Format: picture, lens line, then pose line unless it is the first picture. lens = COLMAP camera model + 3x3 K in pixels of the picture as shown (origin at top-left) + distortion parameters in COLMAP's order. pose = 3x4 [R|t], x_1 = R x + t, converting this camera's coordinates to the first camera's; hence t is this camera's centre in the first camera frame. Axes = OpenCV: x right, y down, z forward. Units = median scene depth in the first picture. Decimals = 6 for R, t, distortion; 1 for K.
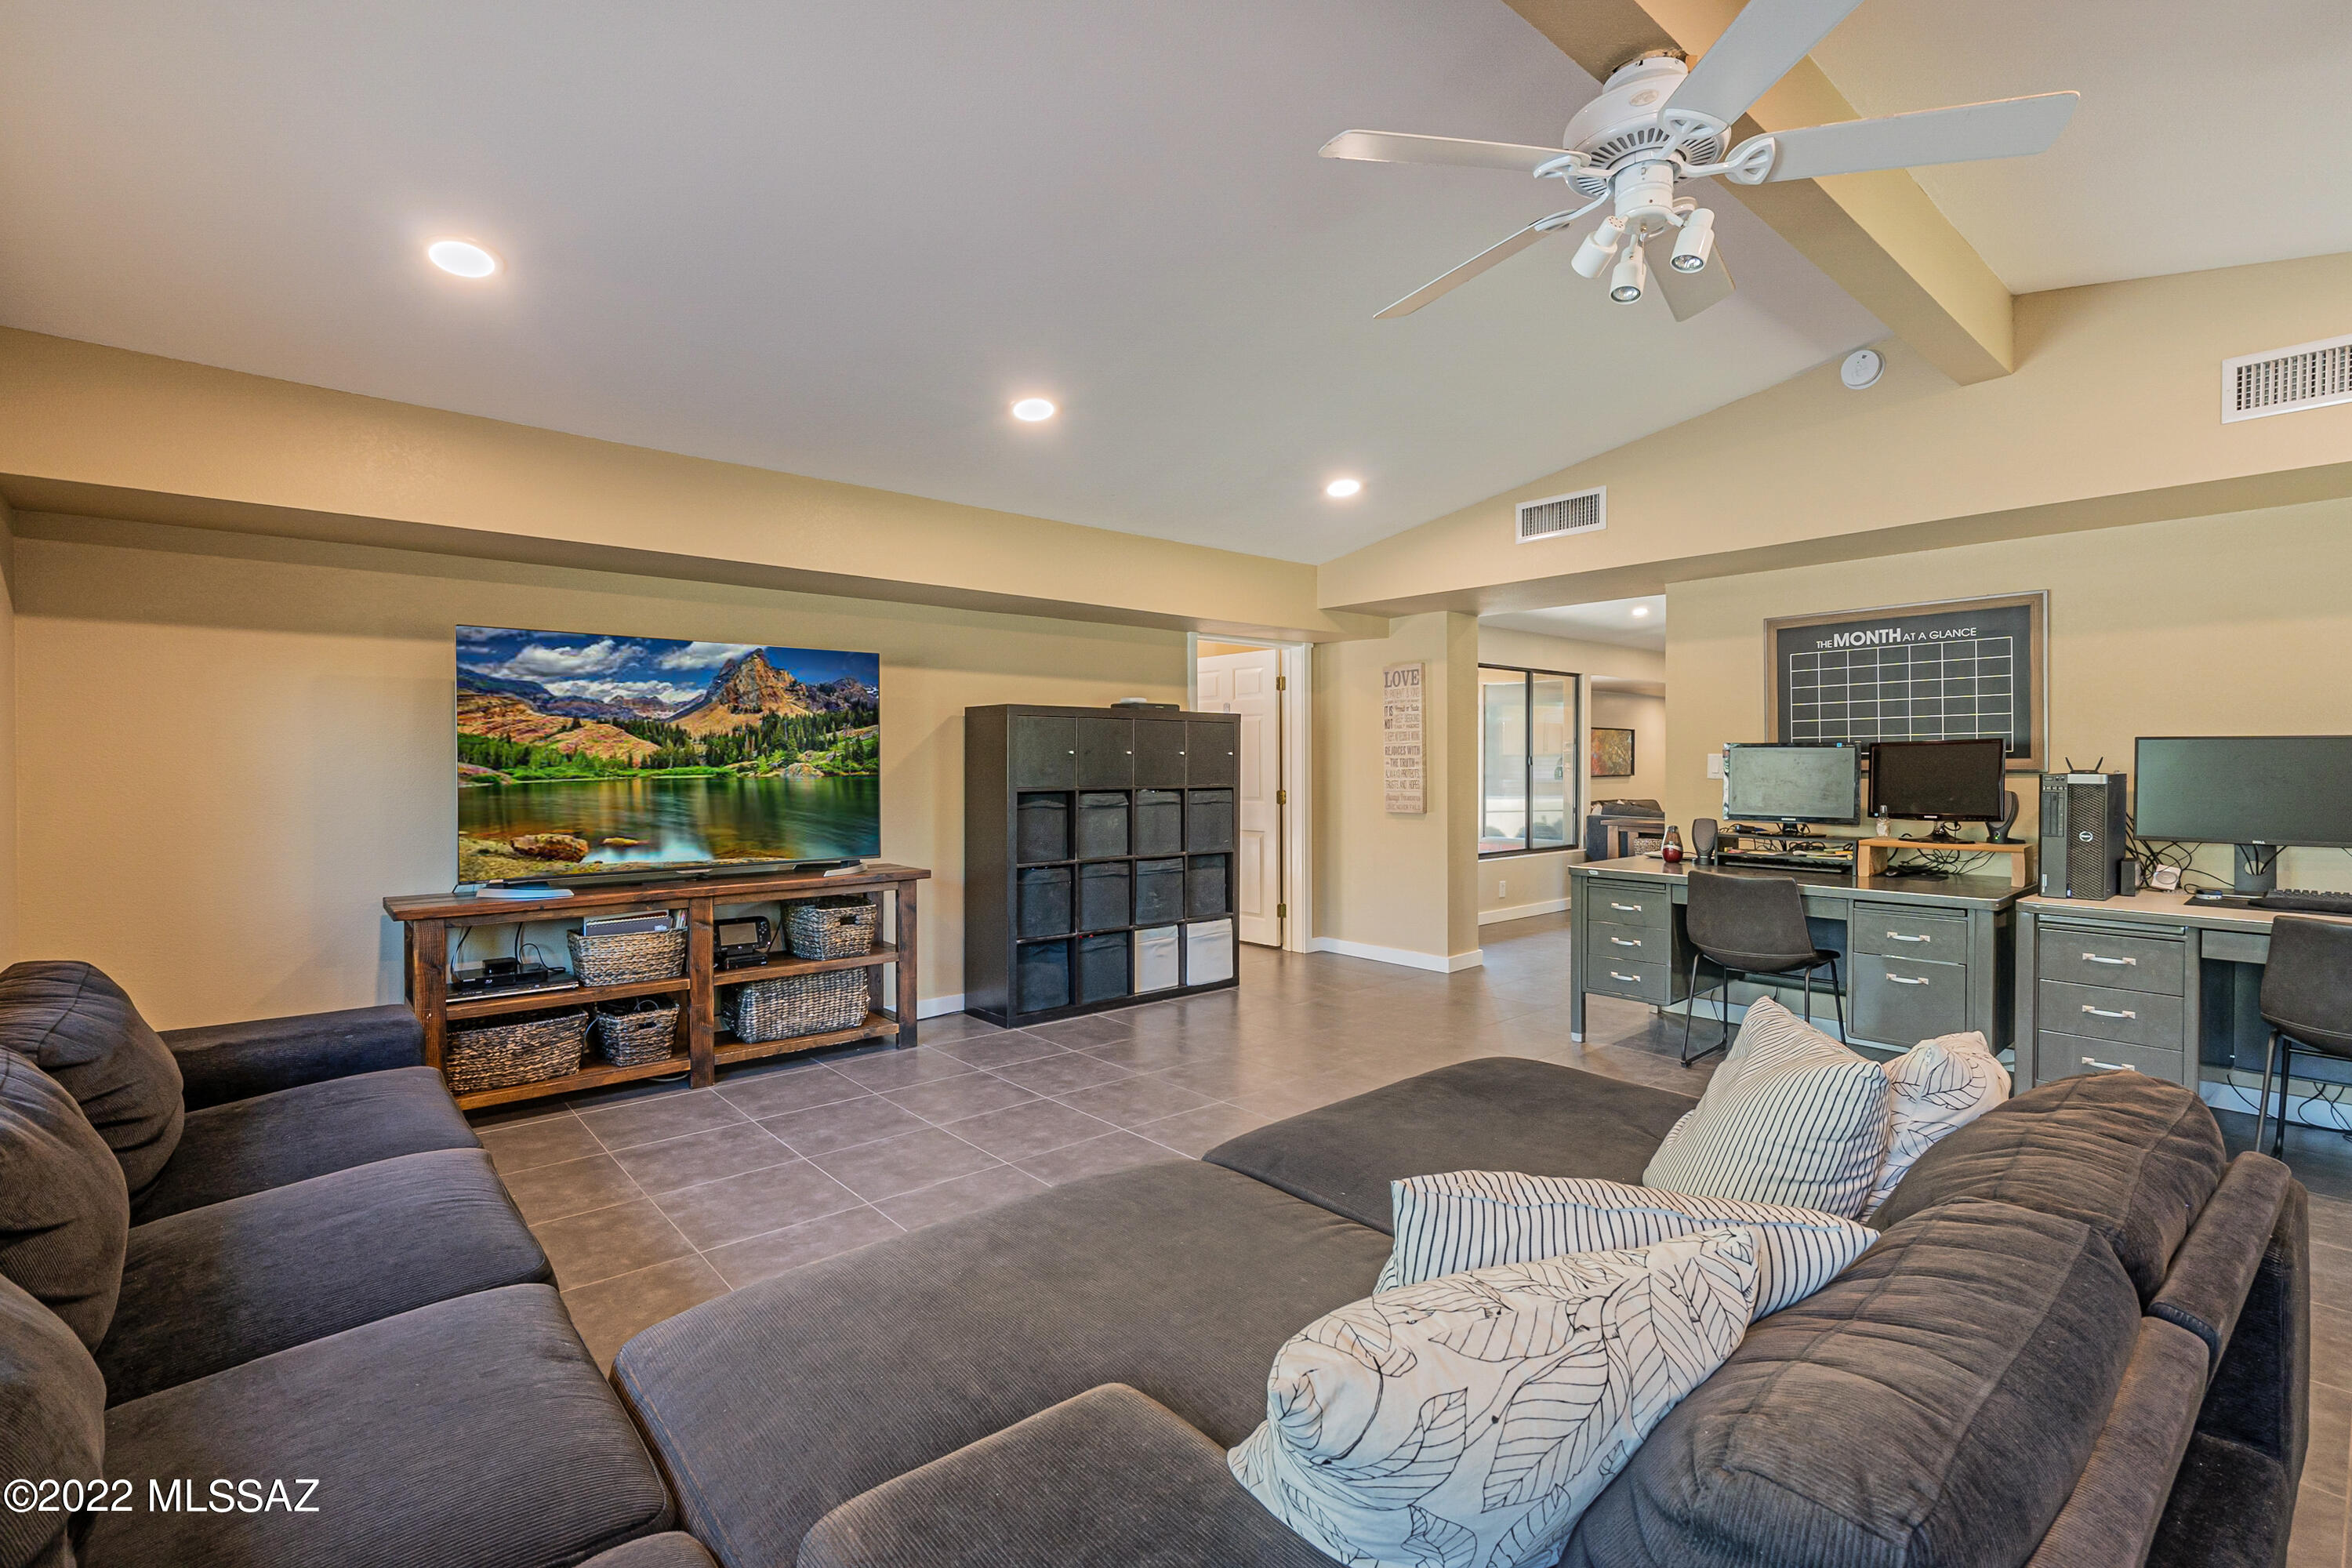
lens RADIAL K [[1065.1, 0, 1169.6], [0, 1065.1, 773.2], [0, 0, 1]] dist [-0.005174, 0.003296]
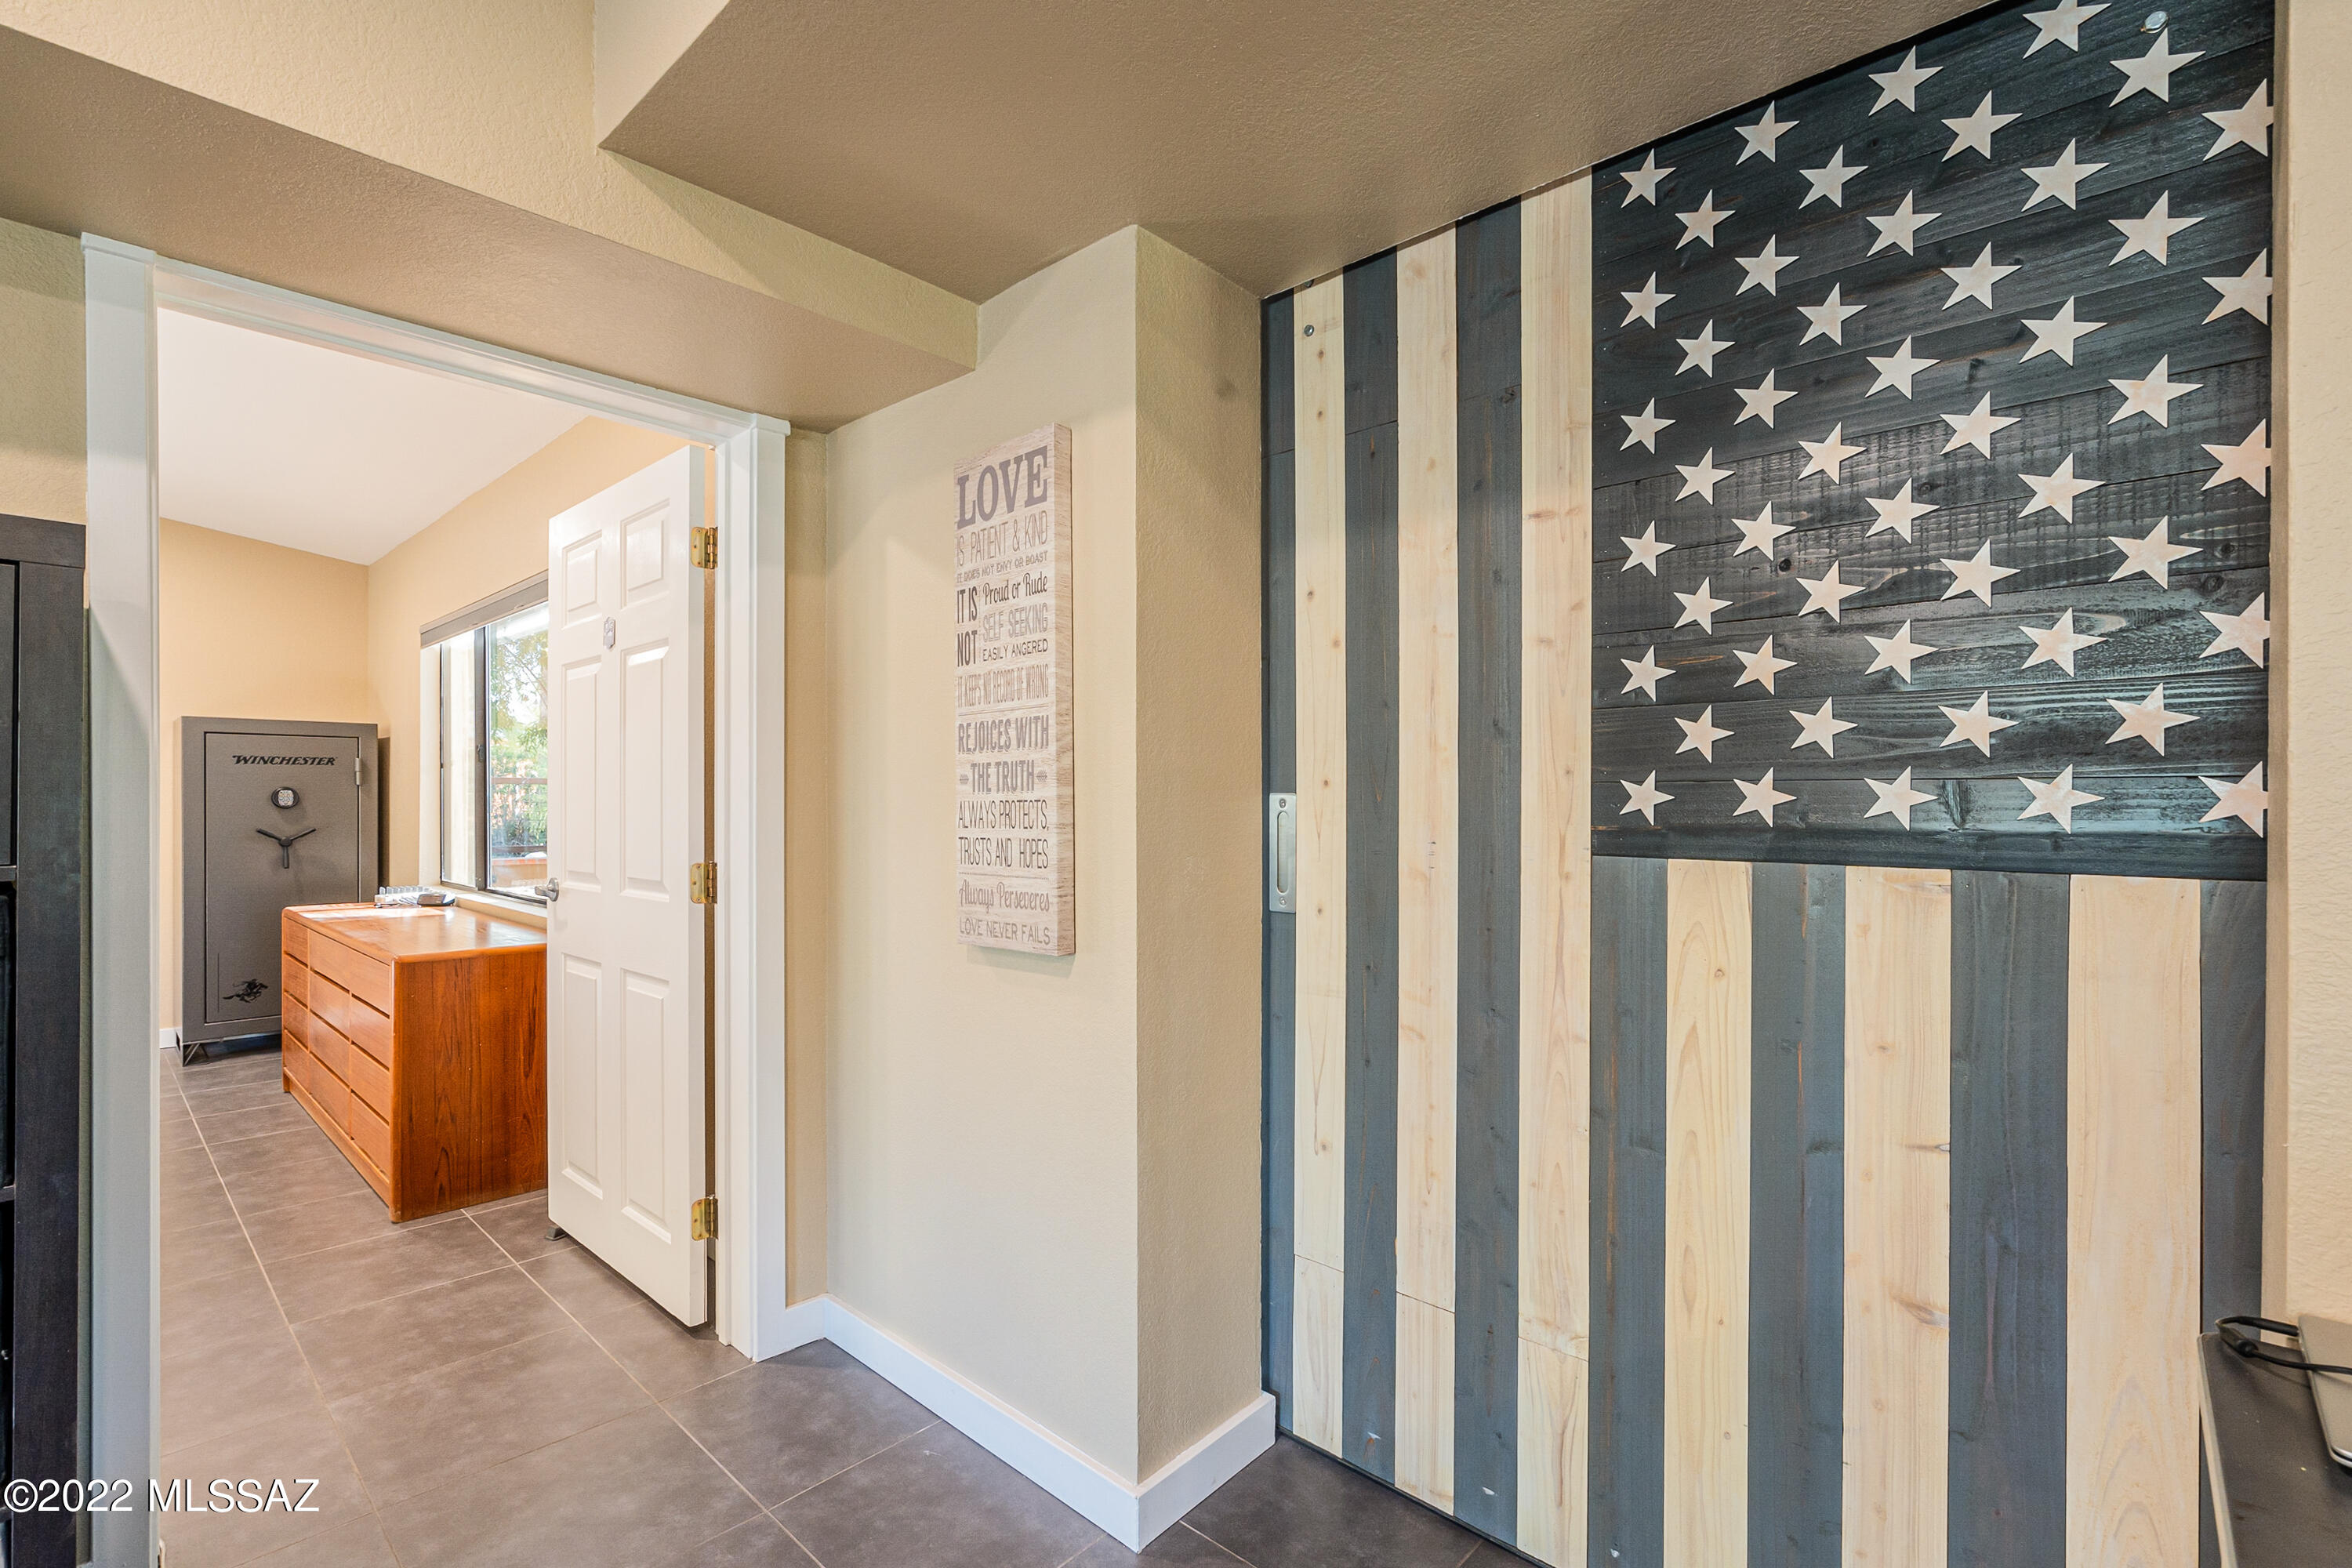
lens RADIAL K [[1065.1, 0, 1185.4], [0, 1065.1, 795.3], [0, 0, 1]] dist [-0.005174, 0.003296]
pose [[0.992722, 0.005031, 0.120326, 0.231450], [-0.003606, 0.999921, -0.012060, -0.001524], [-0.120377, 0.011538, 0.992661, 0.700012]]
